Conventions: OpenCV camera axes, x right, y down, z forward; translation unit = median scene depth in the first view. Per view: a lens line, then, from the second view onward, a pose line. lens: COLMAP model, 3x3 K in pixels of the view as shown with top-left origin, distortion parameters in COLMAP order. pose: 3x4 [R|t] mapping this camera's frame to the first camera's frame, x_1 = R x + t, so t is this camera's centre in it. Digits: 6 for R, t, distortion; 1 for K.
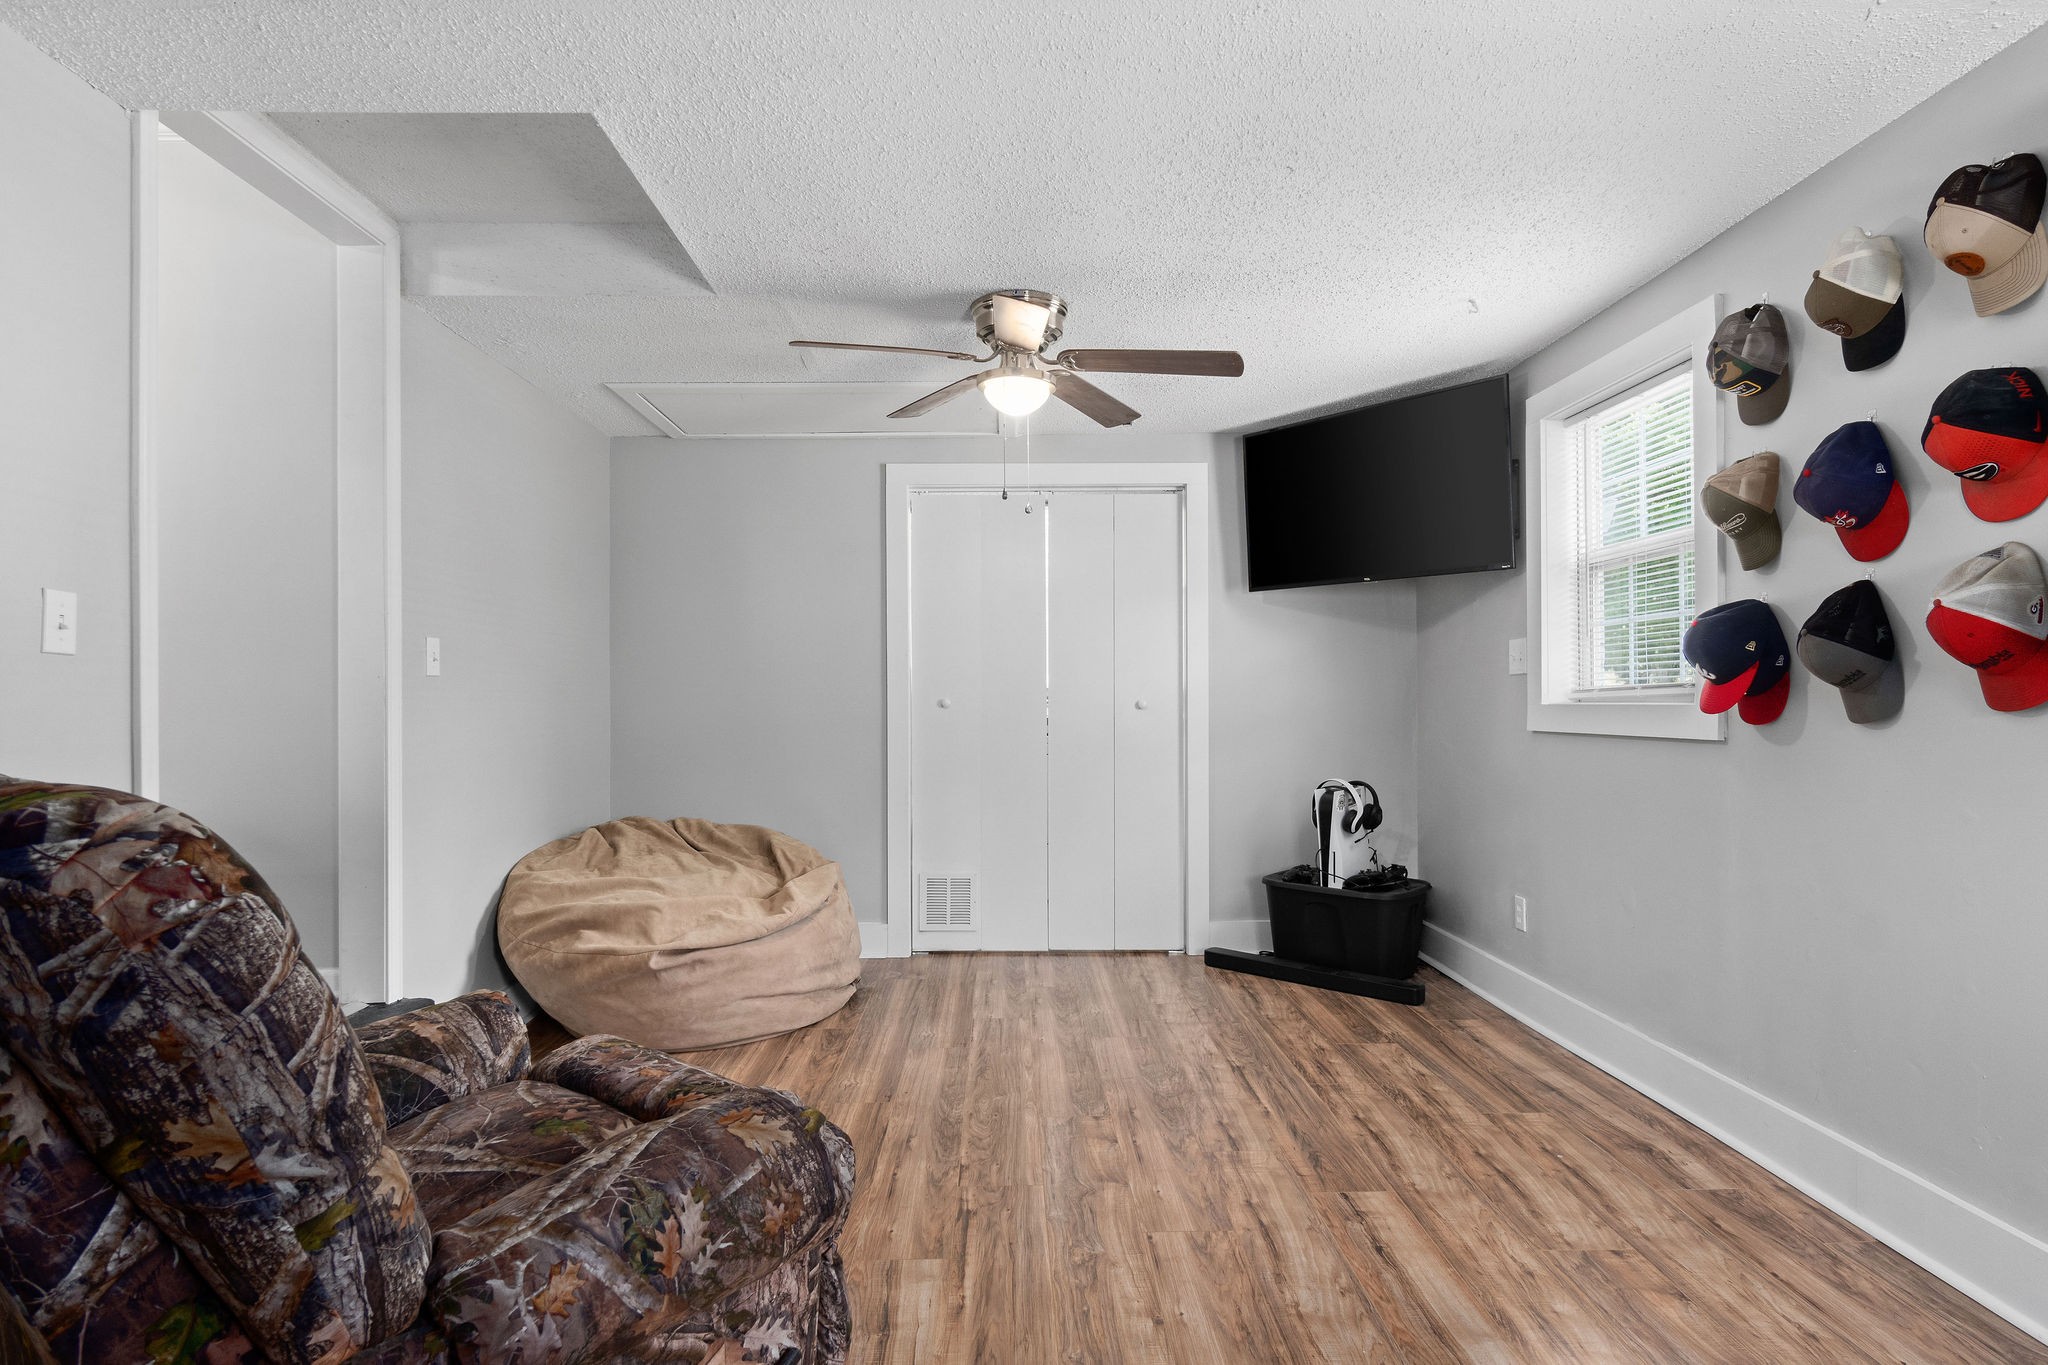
lens RADIAL K [[1090.7, 0, 1025.0], [0, 1090.7, 687.1], [0, 0, 1]] dist [0.004664, -0.000140]
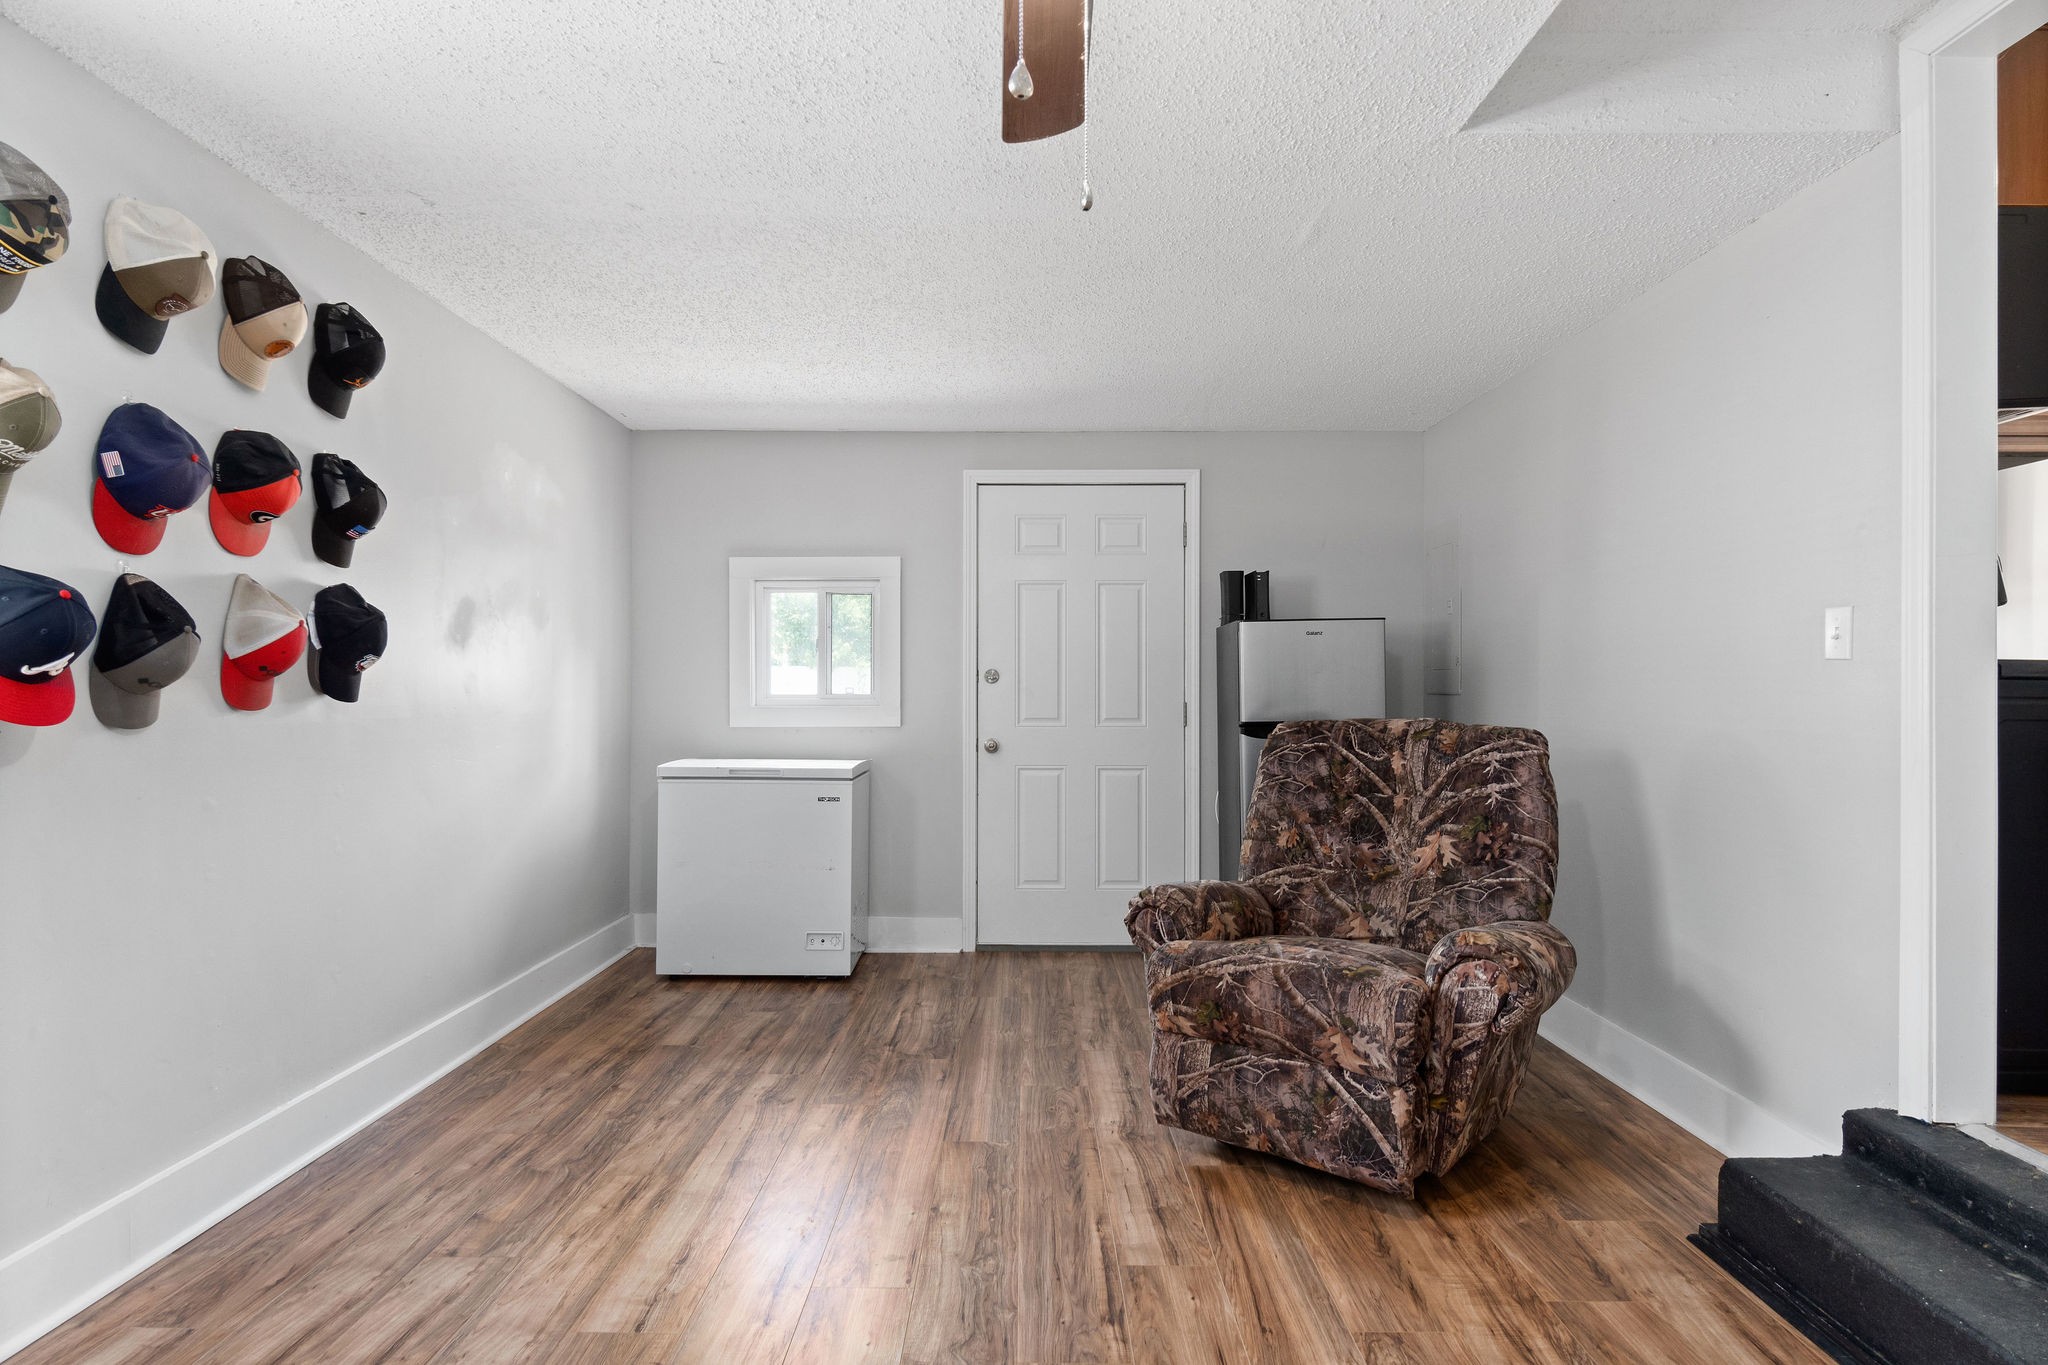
lens RADIAL K [[1090.7, 0, 1023.9], [0, 1090.7, 687.3], [0, 0, 1]] dist [0.004664, -0.000140]
pose [[-0.999732, 0.001846, 0.023058, -0.006285], [0.001558, 0.999920, -0.012519, 0.012695], [-0.023079, -0.012480, -0.999656, 2.041600]]
